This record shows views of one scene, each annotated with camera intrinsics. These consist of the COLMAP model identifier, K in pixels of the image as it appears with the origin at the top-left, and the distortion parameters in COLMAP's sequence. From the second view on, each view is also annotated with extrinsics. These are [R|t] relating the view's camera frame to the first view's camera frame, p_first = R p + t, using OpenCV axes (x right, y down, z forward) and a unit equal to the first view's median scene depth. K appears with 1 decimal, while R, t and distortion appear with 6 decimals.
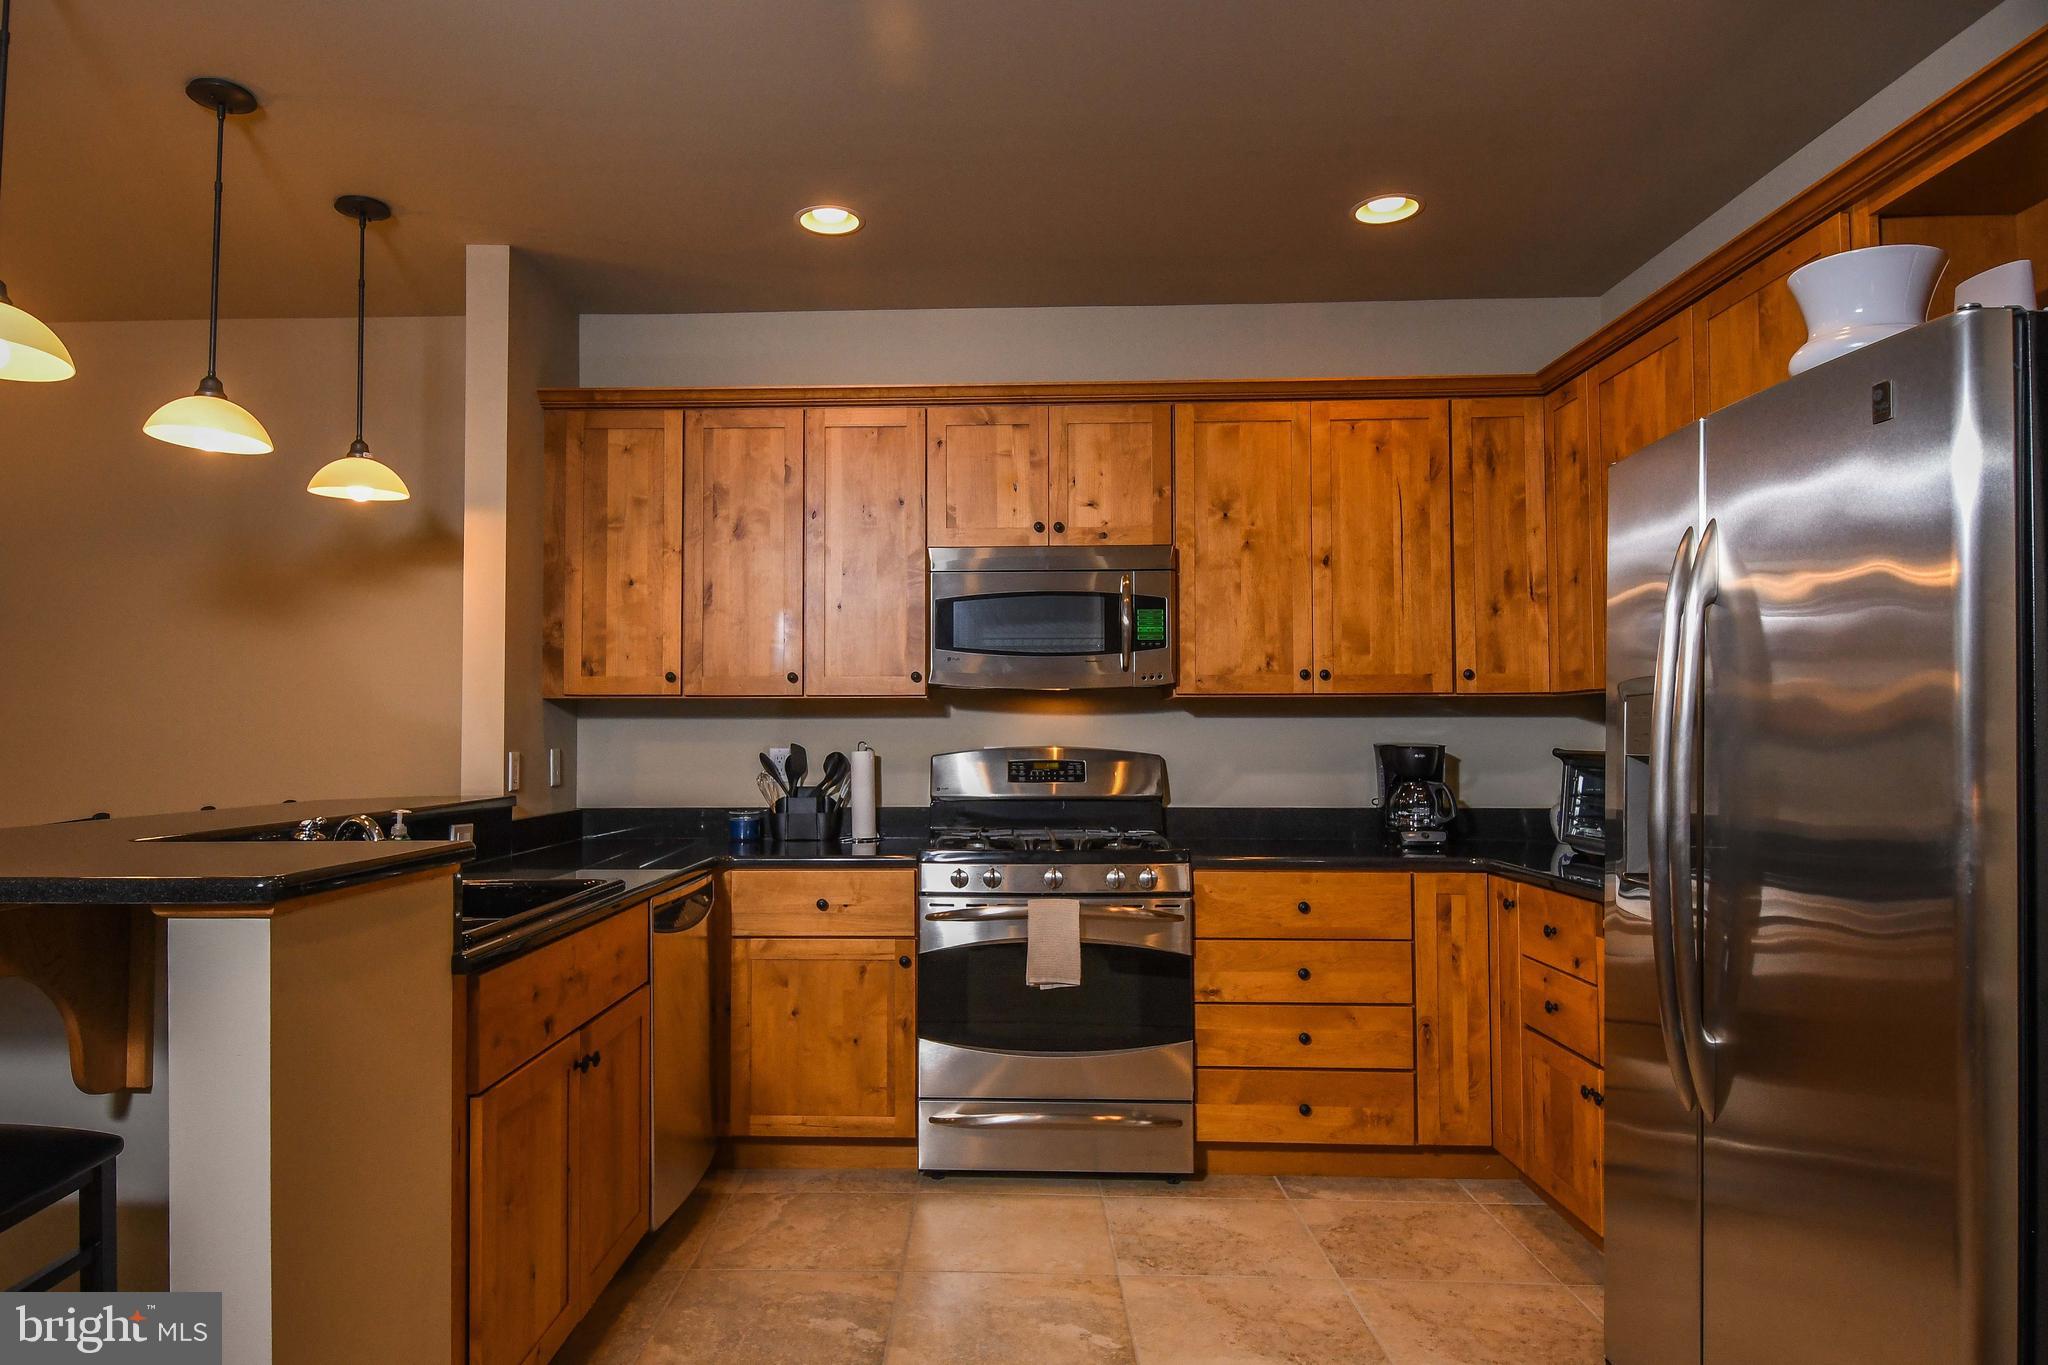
lens RADIAL K [[1228.6, 0, 1024.0], [0, 1228.6, 682.5], [0, 0, 1]] dist [0.018437, -0.043168]
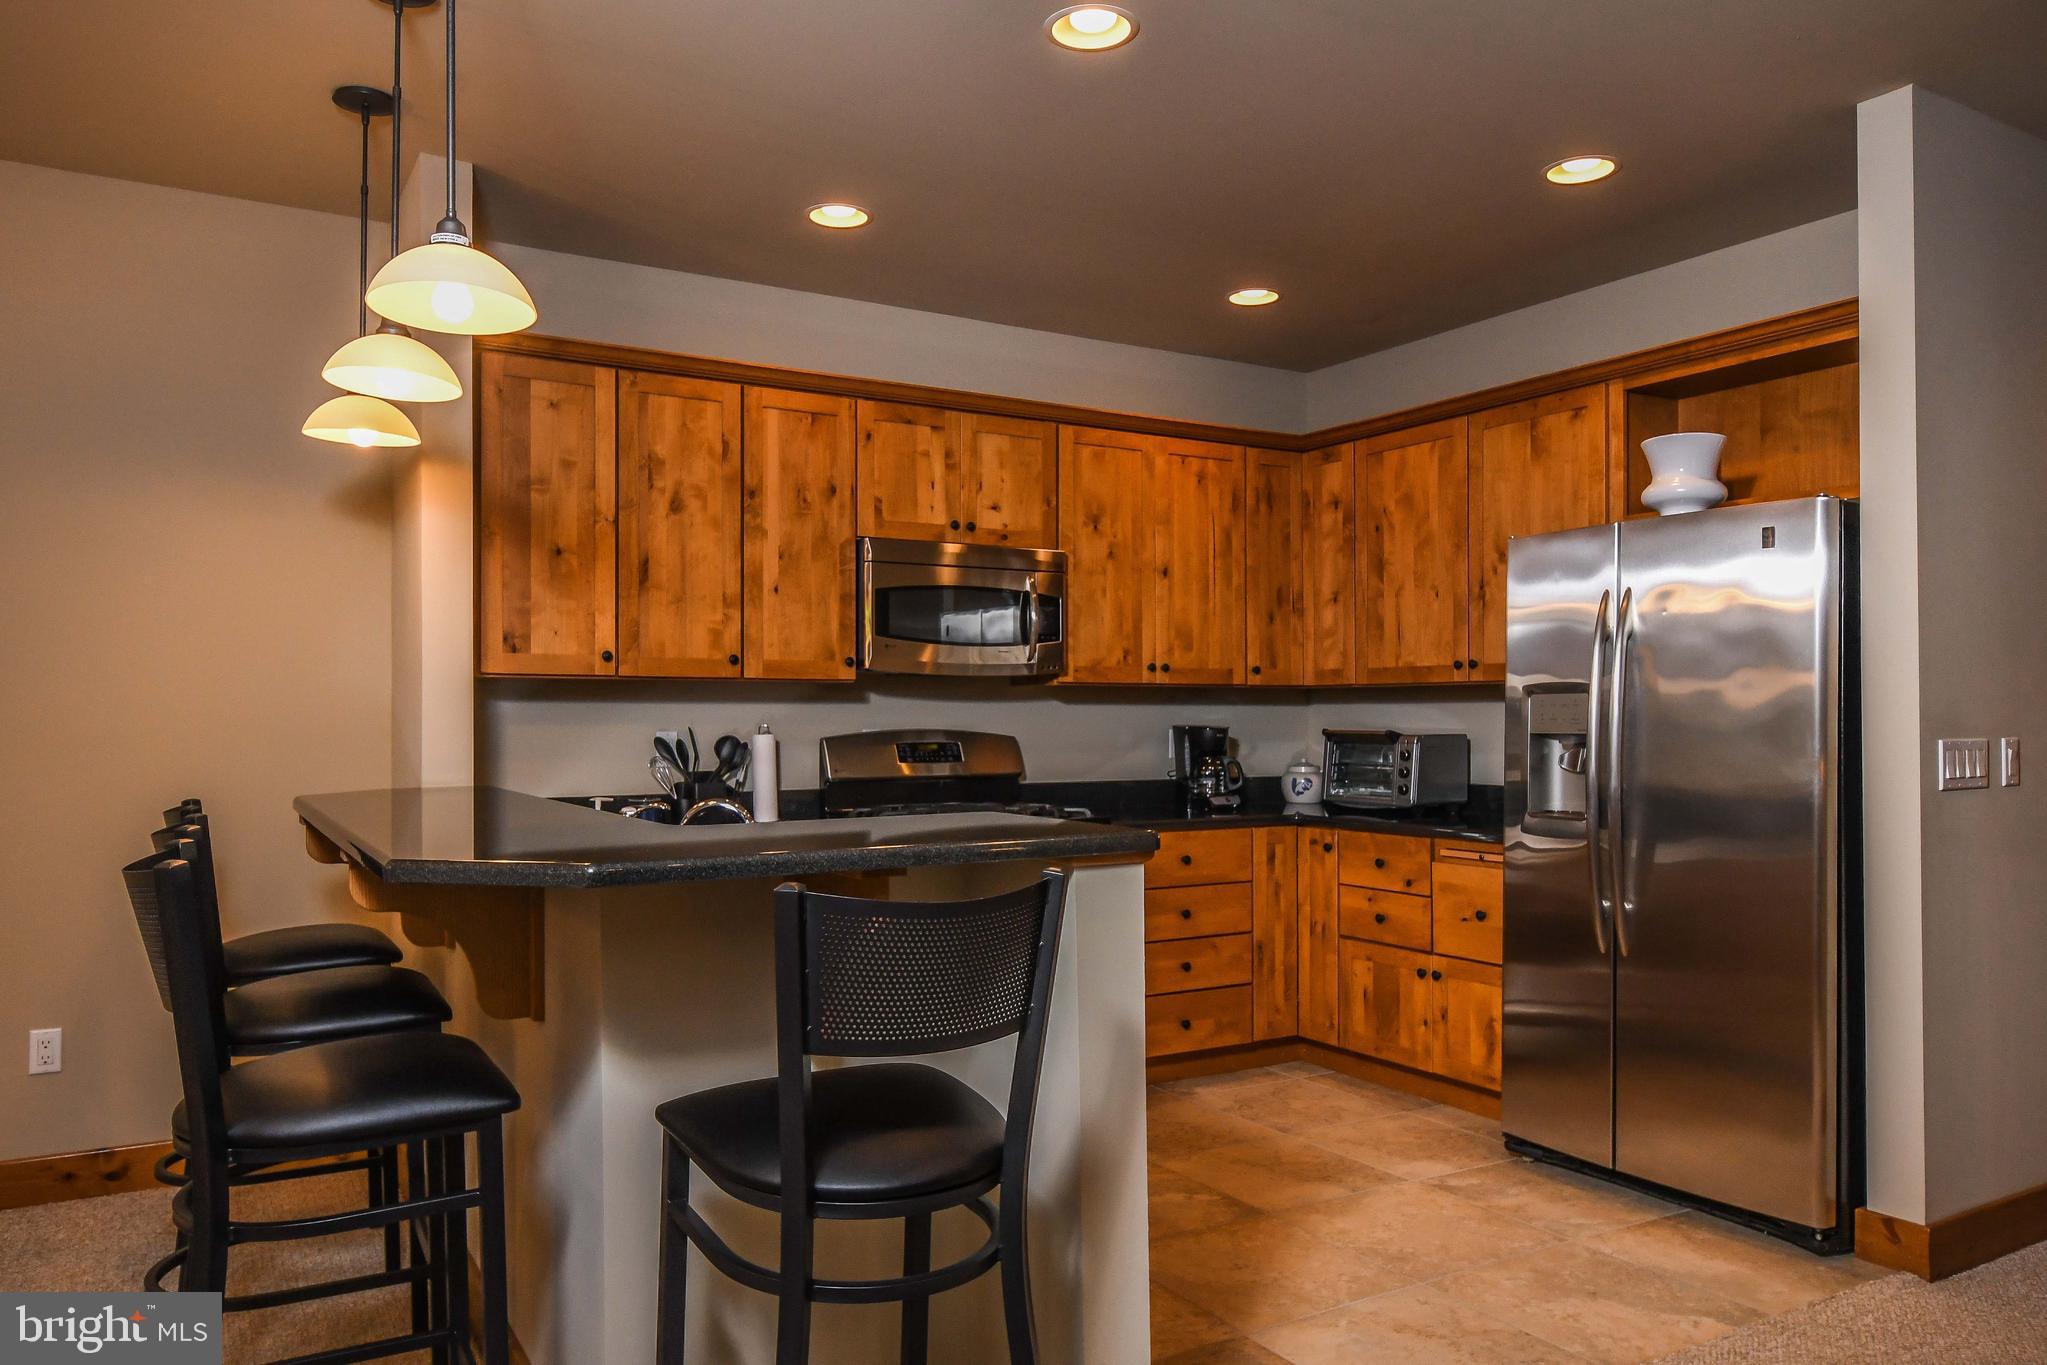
lens RADIAL K [[1419.3, 0, 1023.5], [0, 1419.3, 682.5], [0, 0, 1]] dist [0.004002, -0.000077]
pose [[0.834264, 0.013627, 0.551197, -0.621584], [-0.026016, 0.999554, 0.014665, -0.008725], [-0.550752, -0.026574, 0.834246, -0.072689]]
